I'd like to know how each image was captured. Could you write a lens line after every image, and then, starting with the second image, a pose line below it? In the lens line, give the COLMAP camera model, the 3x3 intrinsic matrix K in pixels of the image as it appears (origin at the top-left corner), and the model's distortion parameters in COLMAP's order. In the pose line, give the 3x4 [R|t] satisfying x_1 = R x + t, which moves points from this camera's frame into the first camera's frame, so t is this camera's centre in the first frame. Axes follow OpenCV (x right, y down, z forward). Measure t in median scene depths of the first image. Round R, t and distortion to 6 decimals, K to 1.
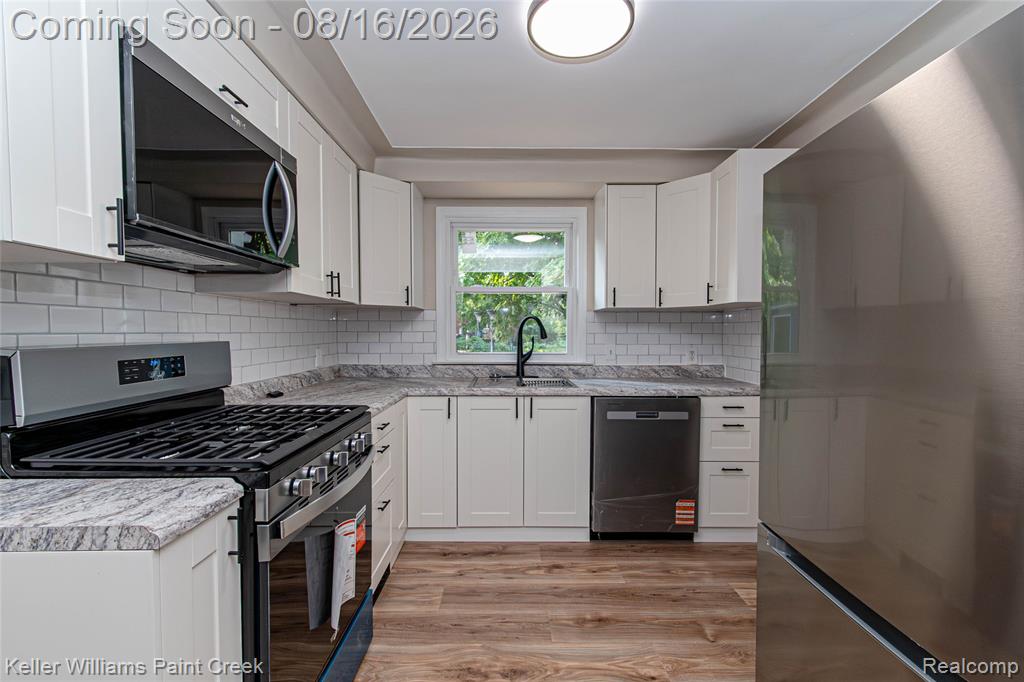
lens RADIAL K [[456.6, 0, 513.8], [0, 456.6, 345.7], [0, 0, 1]] dist [0.001987, -0.001018]
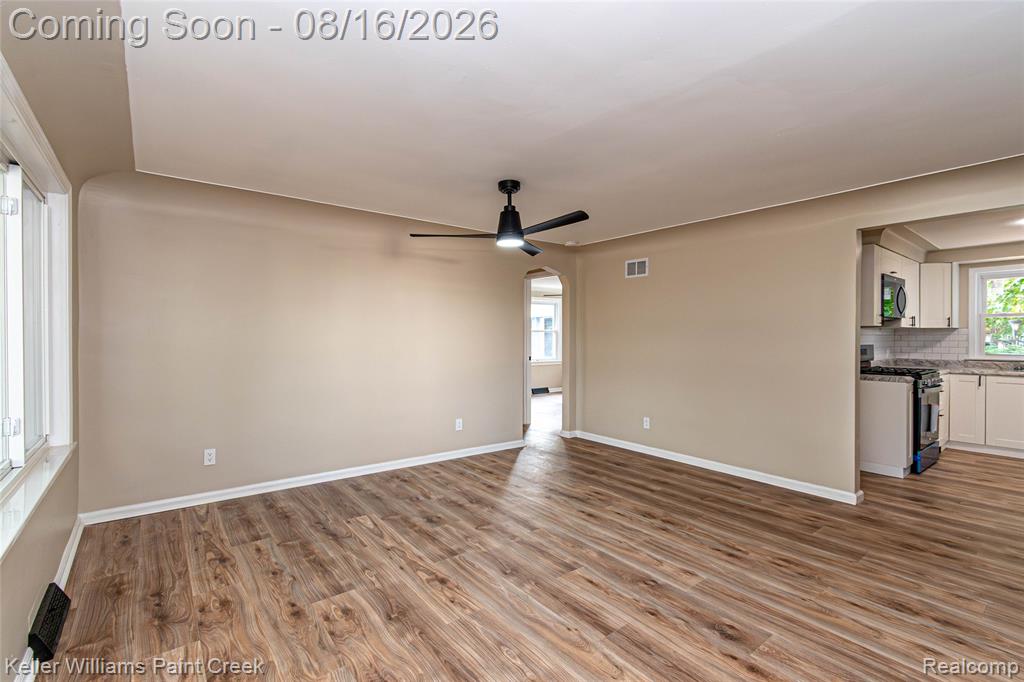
lens RADIAL K [[456.6, 0, 504.0], [0, 456.6, 339.6], [0, 0, 1]] dist [0.001987, -0.001018]
pose [[0.597657, 0.002392, -0.801748, 0.209957], [-0.024688, 0.999576, -0.015422, 0.042463], [0.801372, 0.029011, 0.597463, -1.819813]]
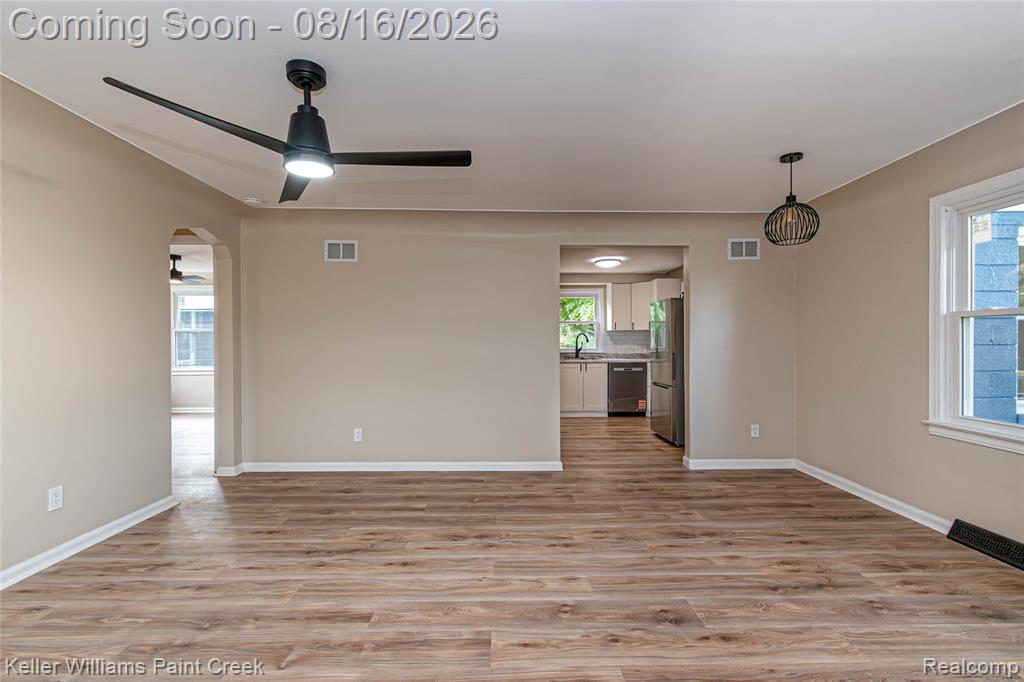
lens RADIAL K [[456.6, 0, 509.1], [0, 456.6, 342.9], [0, 0, 1]] dist [0.001987, -0.001018]
pose [[0.999954, -0.005609, 0.007812, -0.464215], [0.005845, 0.999520, -0.030428, 0.074176], [-0.007637, 0.030472, 0.999506, -1.823771]]
